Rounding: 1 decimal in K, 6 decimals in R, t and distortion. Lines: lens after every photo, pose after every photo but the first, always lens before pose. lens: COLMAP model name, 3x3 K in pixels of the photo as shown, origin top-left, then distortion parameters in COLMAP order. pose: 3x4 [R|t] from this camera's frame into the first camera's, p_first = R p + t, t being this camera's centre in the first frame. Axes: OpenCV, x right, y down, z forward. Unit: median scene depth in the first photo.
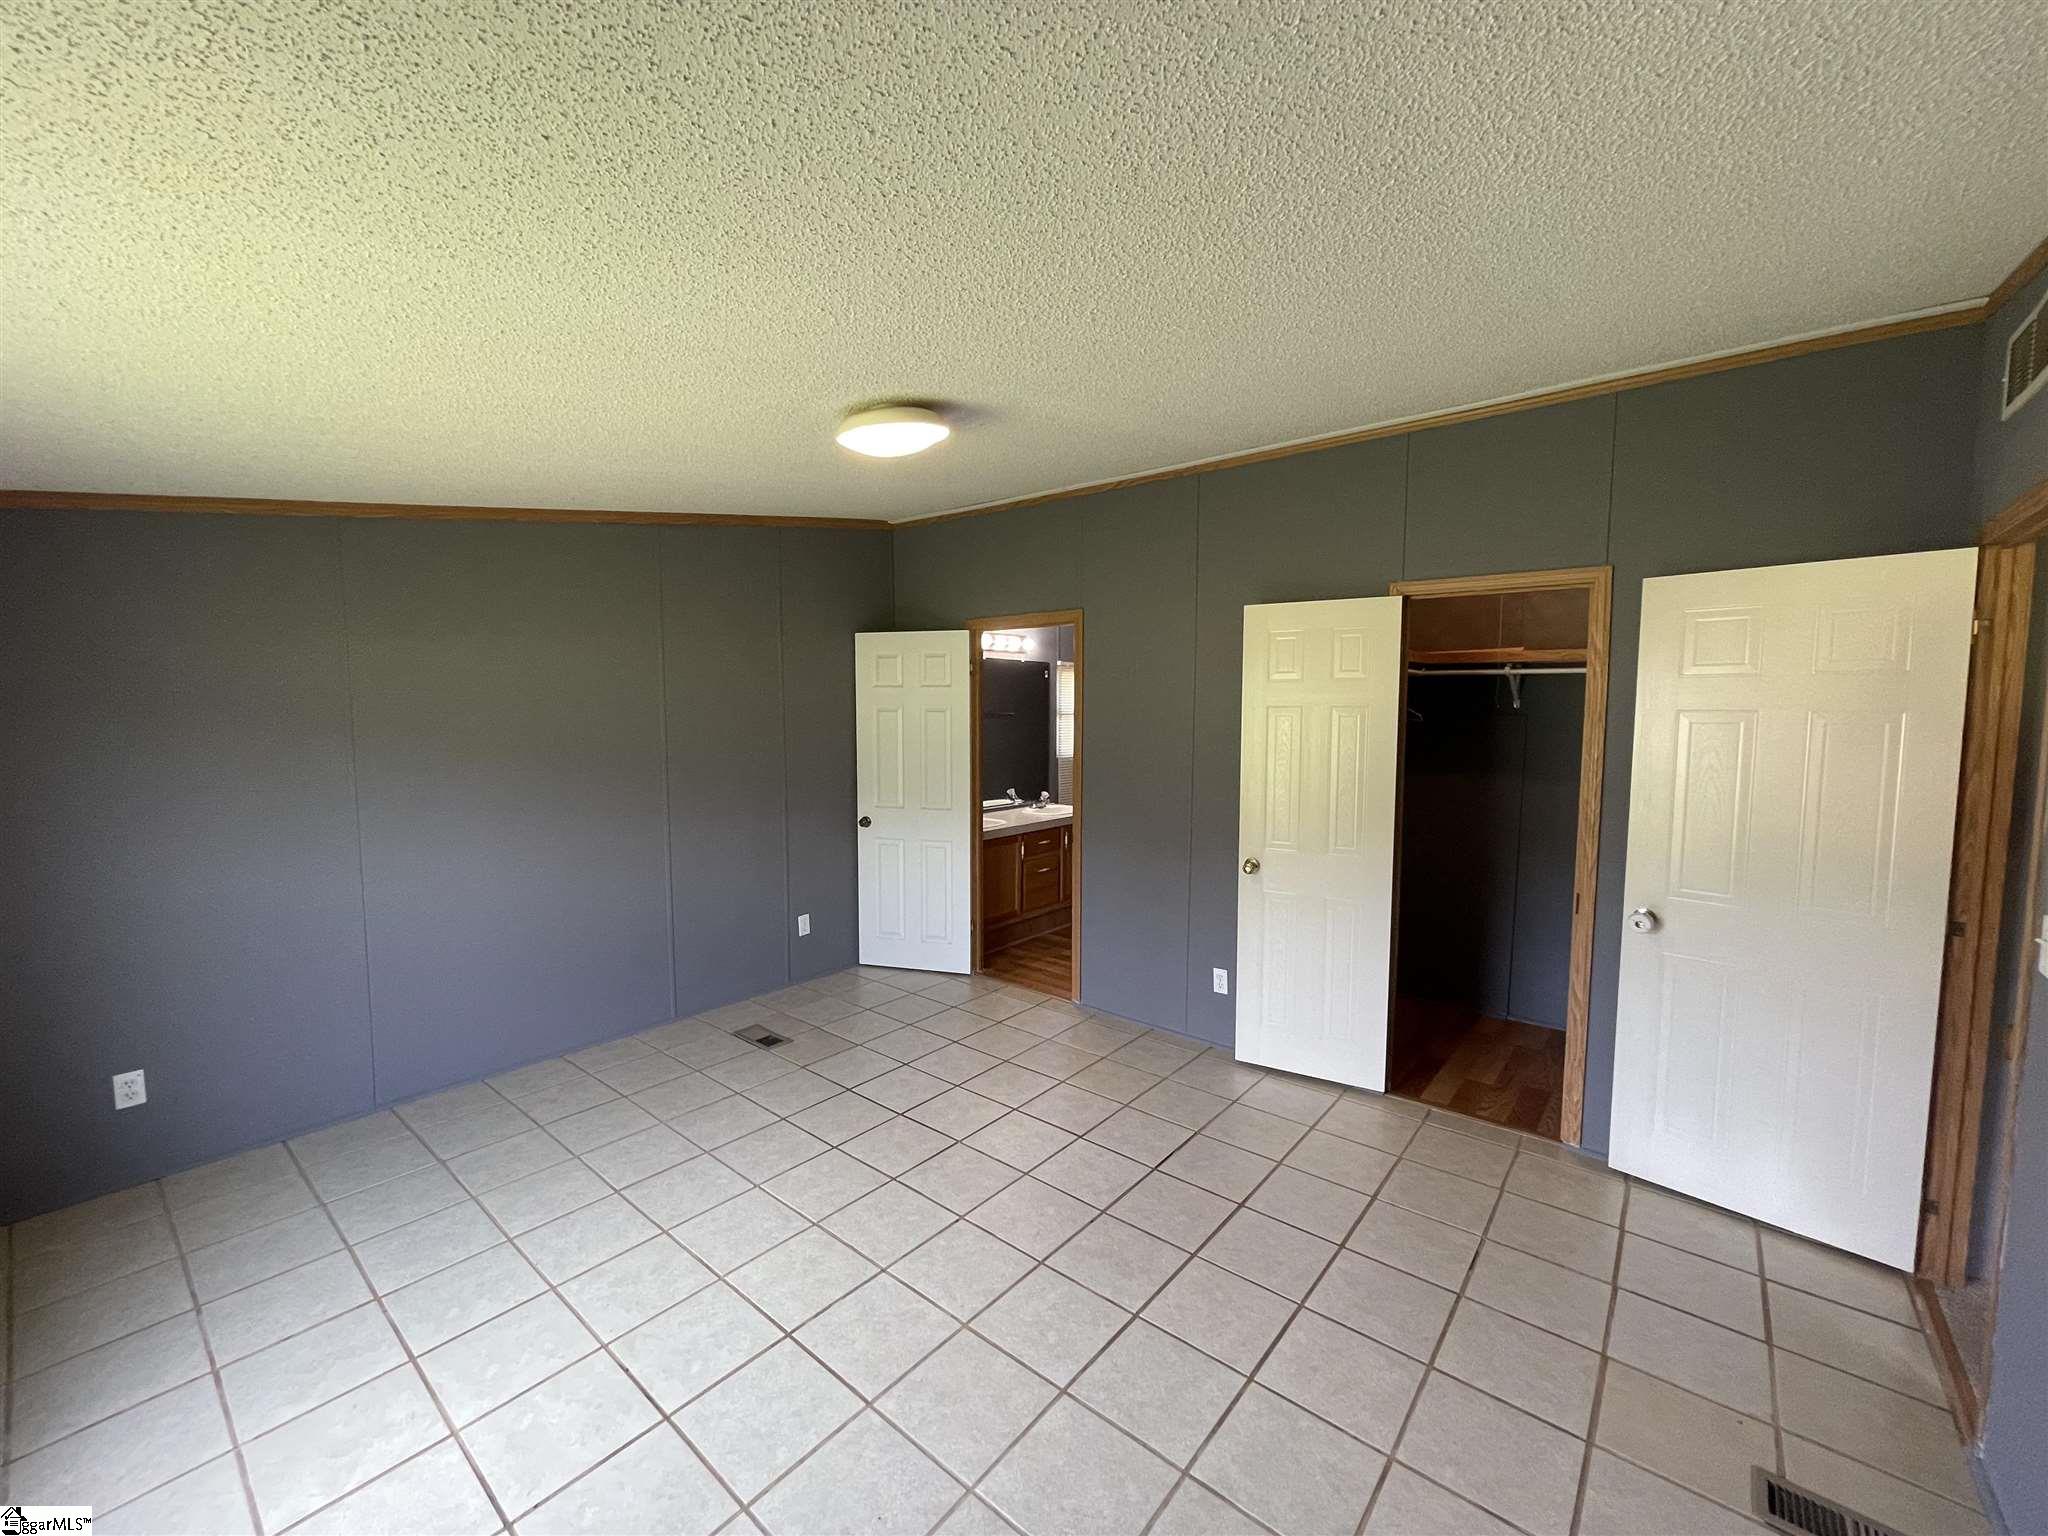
lens RADIAL K [[831.0, 0, 1018.9], [0, 831.0, 770.3], [0, 0, 1]] dist [0.000587, 0.000206]
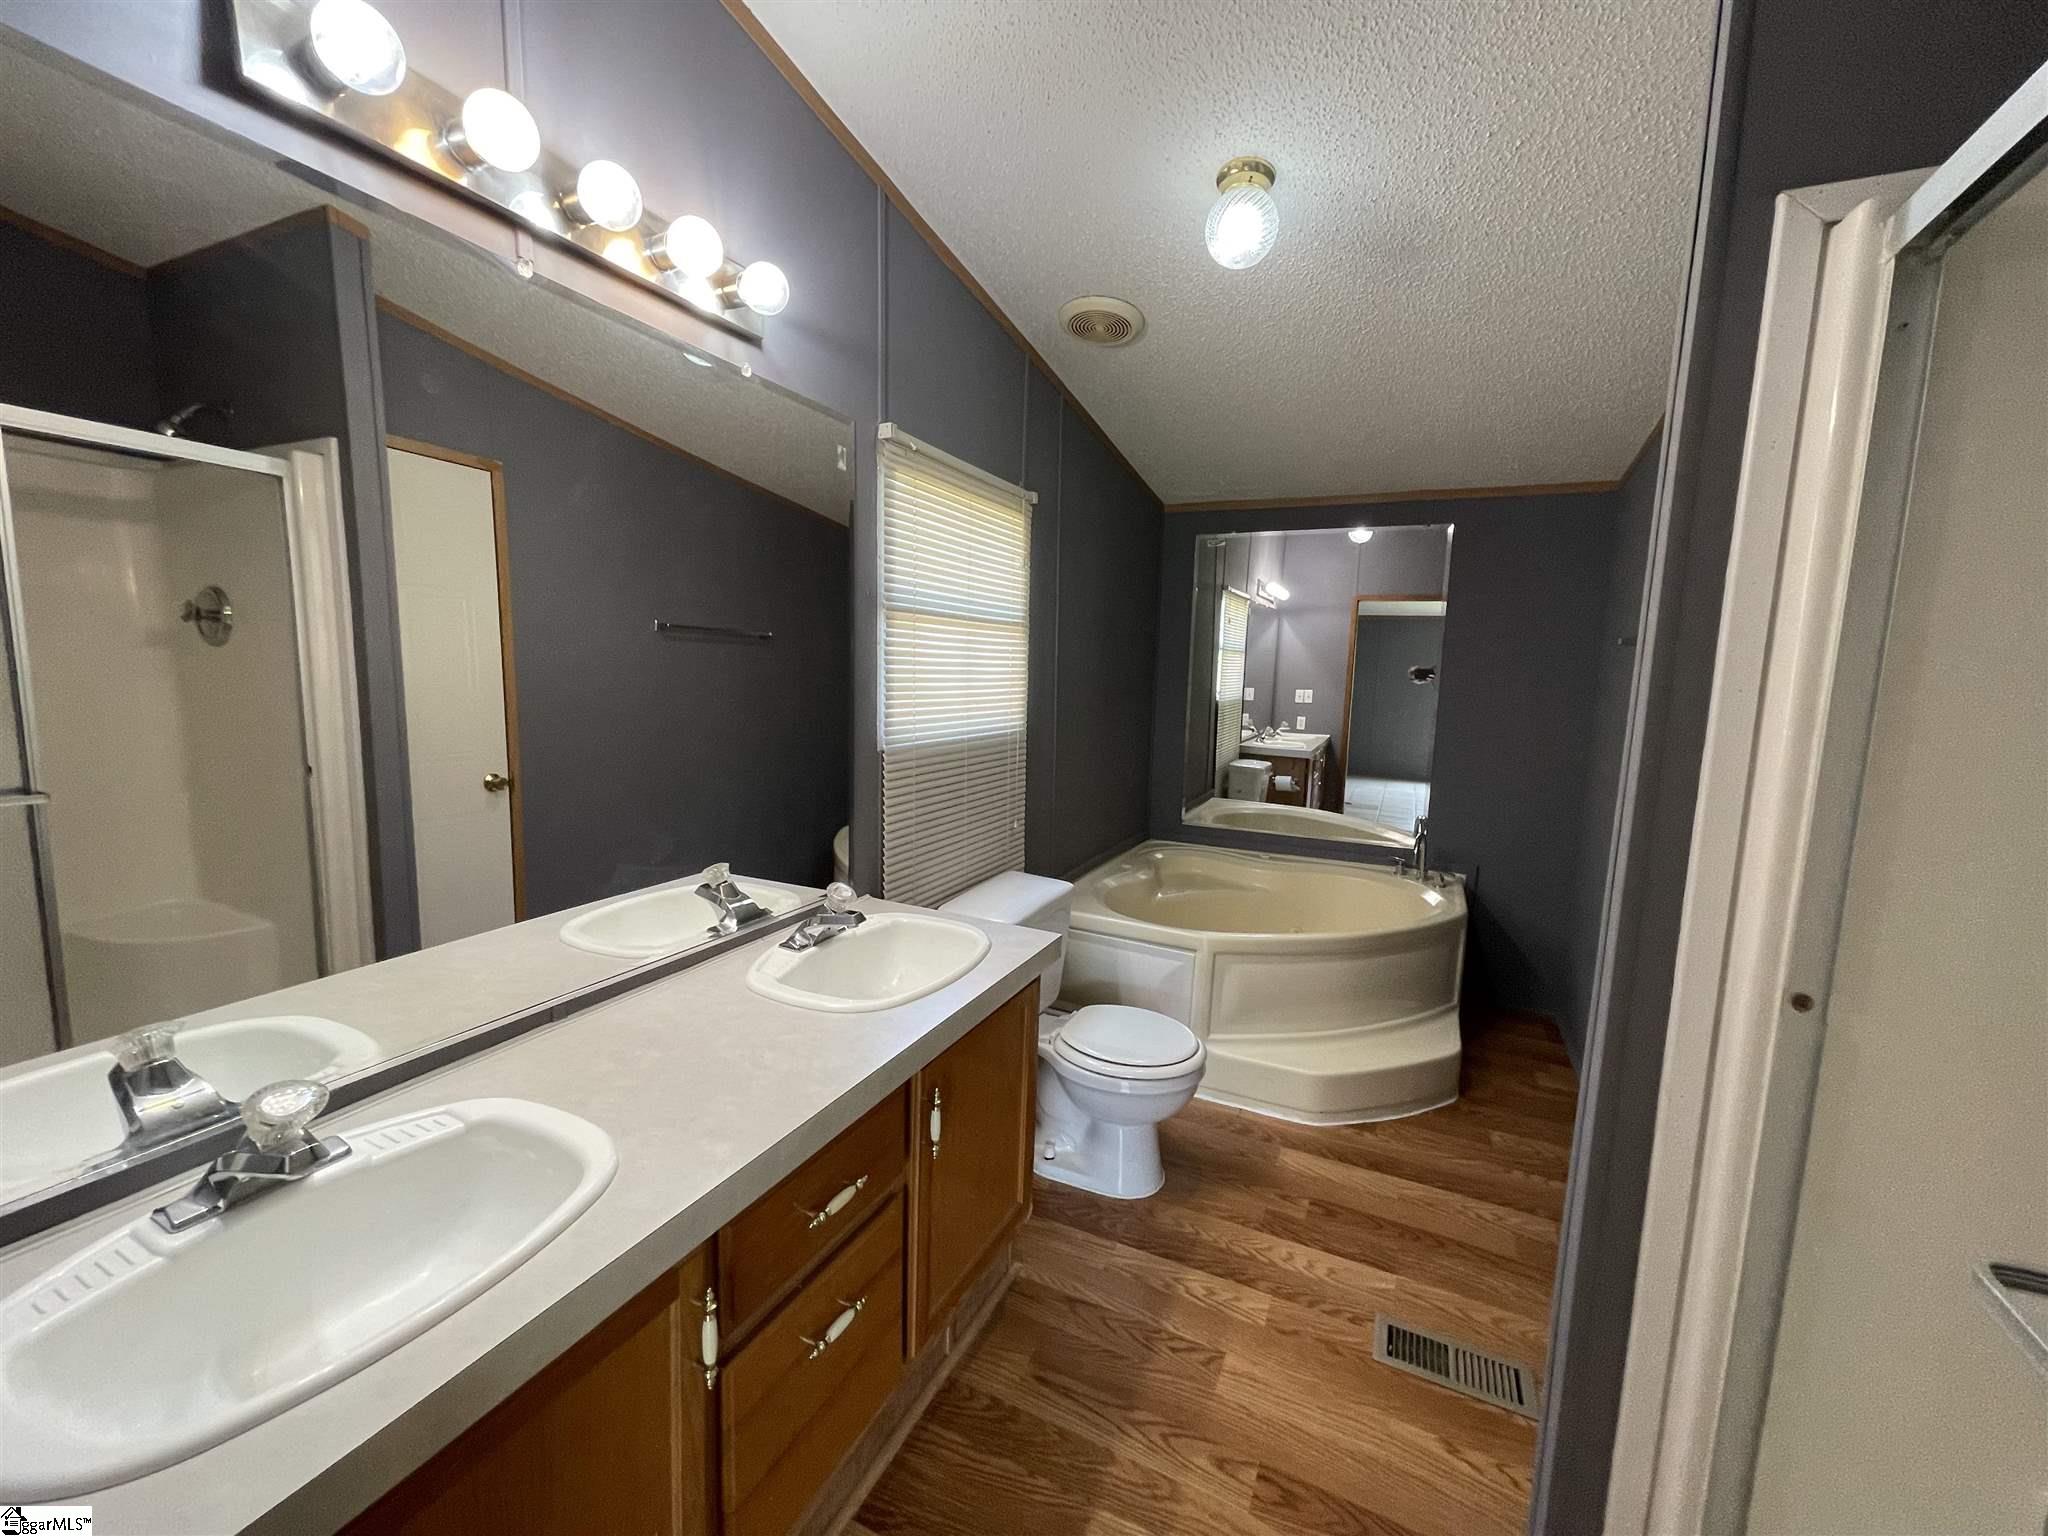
lens RADIAL K [[831.0, 0, 1018.9], [0, 831.0, 770.3], [0, 0, 1]] dist [0.000587, 0.000206]
pose [[0.968298, -0.005971, 0.249727, 0.036468], [-0.006740, 0.998726, 0.050014, -0.045229], [-0.249707, -0.050111, 0.967024, 1.296929]]
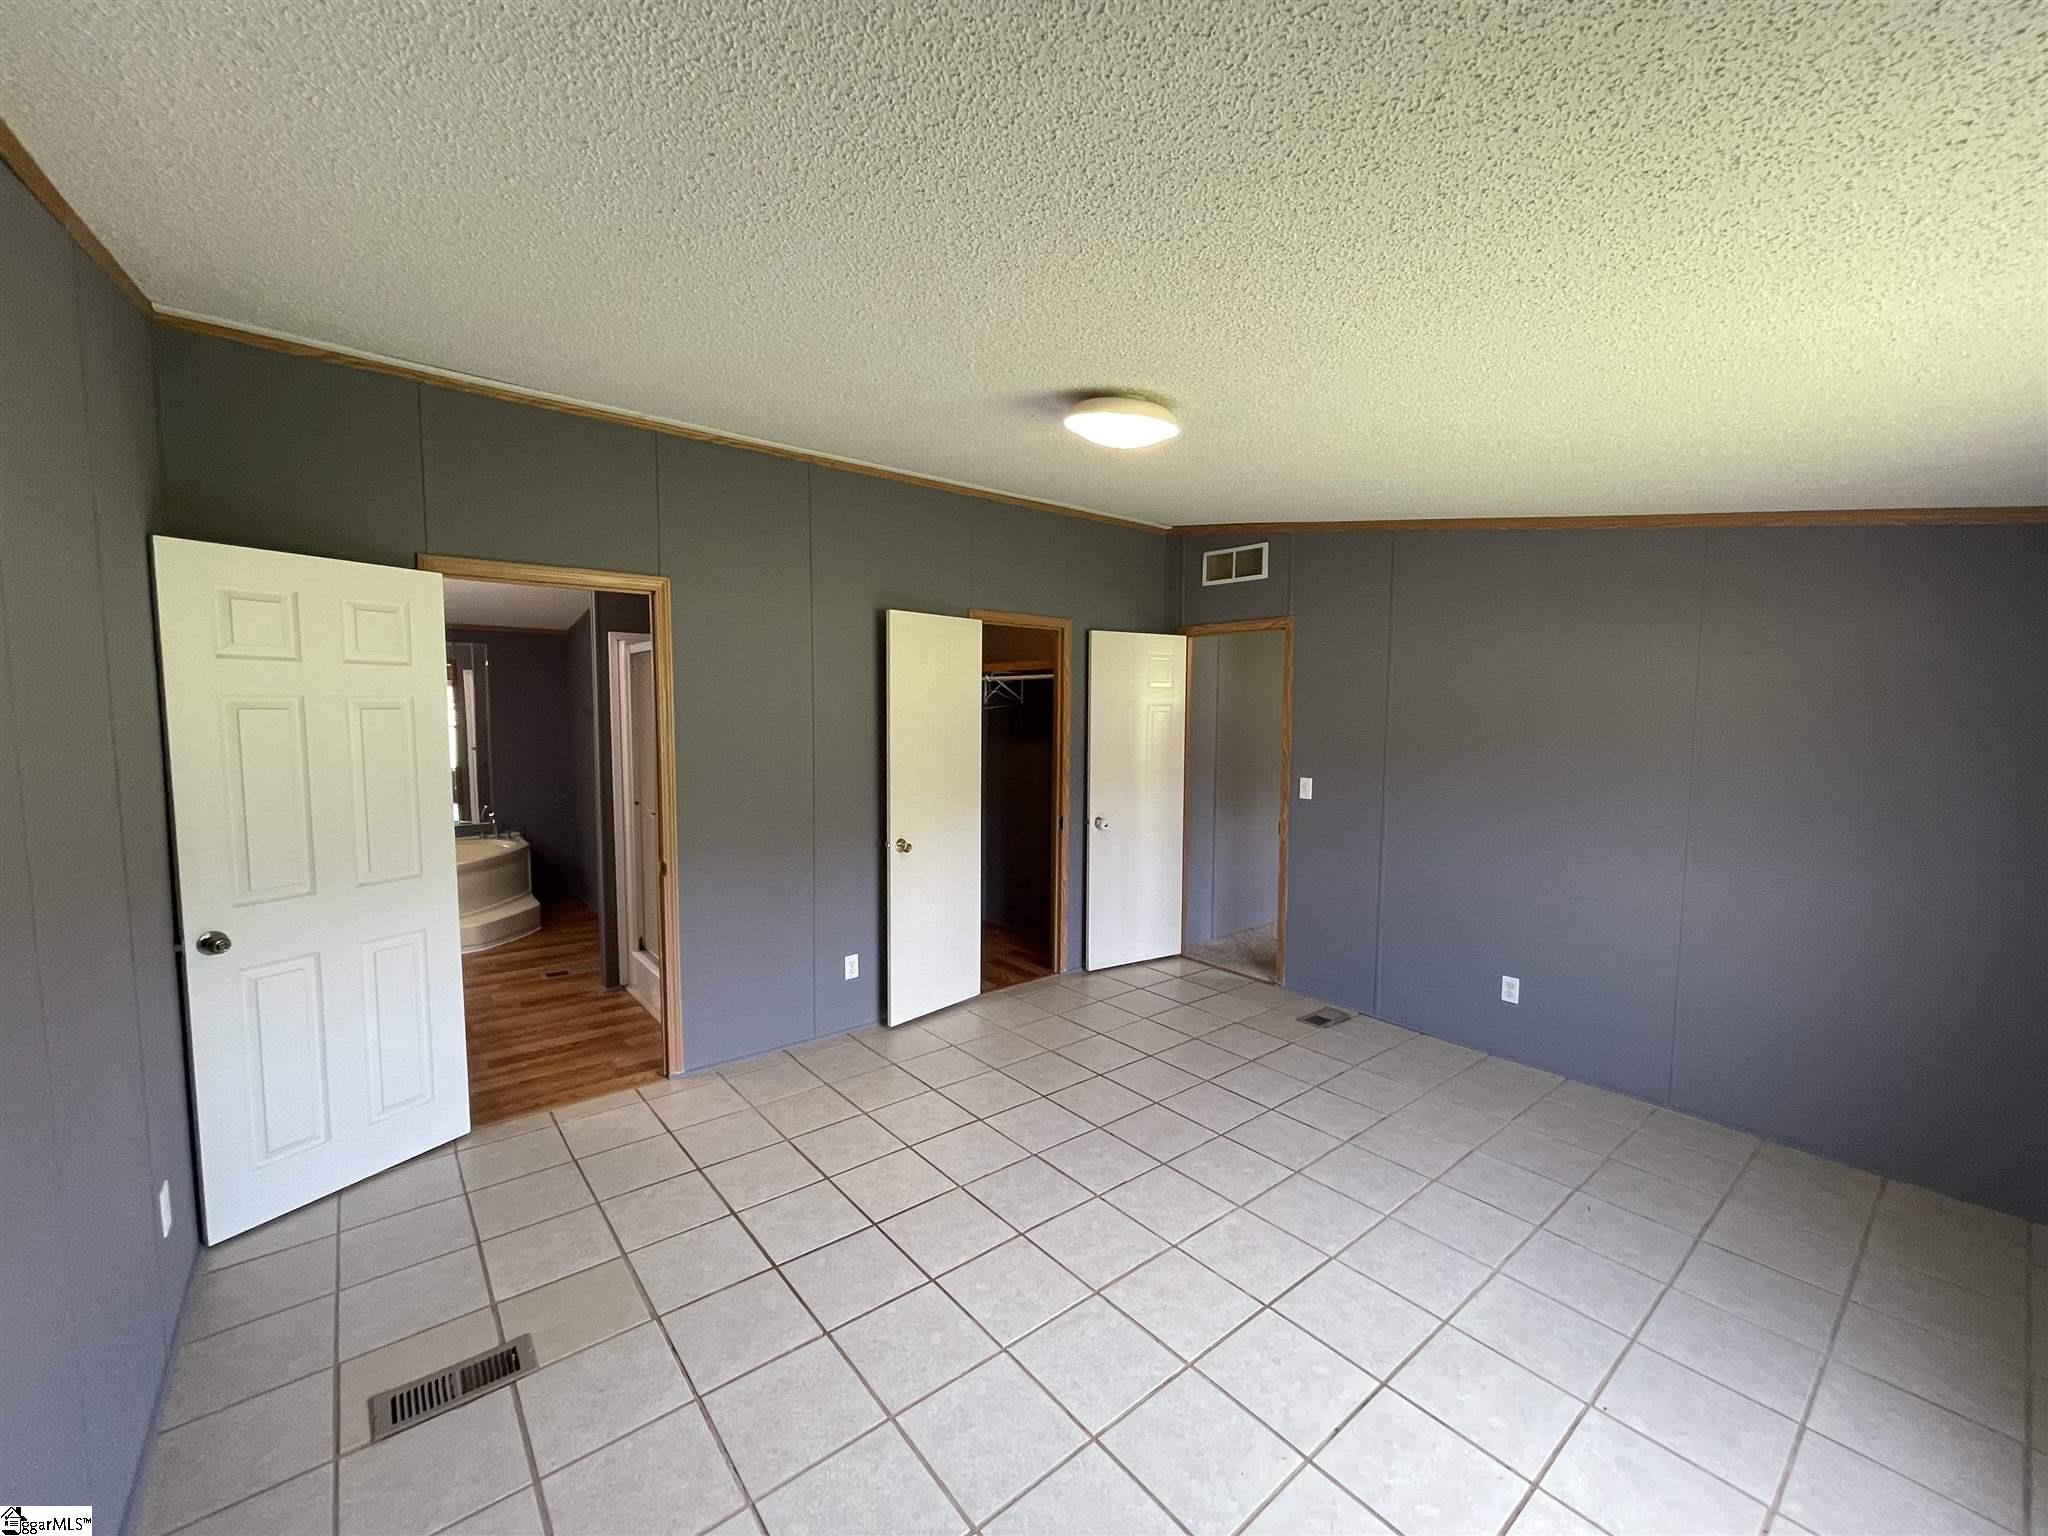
lens RADIAL K [[831.0, 0, 1018.9], [0, 831.0, 770.3], [0, 0, 1]] dist [0.000587, 0.000206]
pose [[0.189543, -0.080878, 0.978536, -0.801170], [0.071346, 0.995102, 0.068428, -0.052139], [-0.979277, 0.056844, 0.194385, 0.653770]]
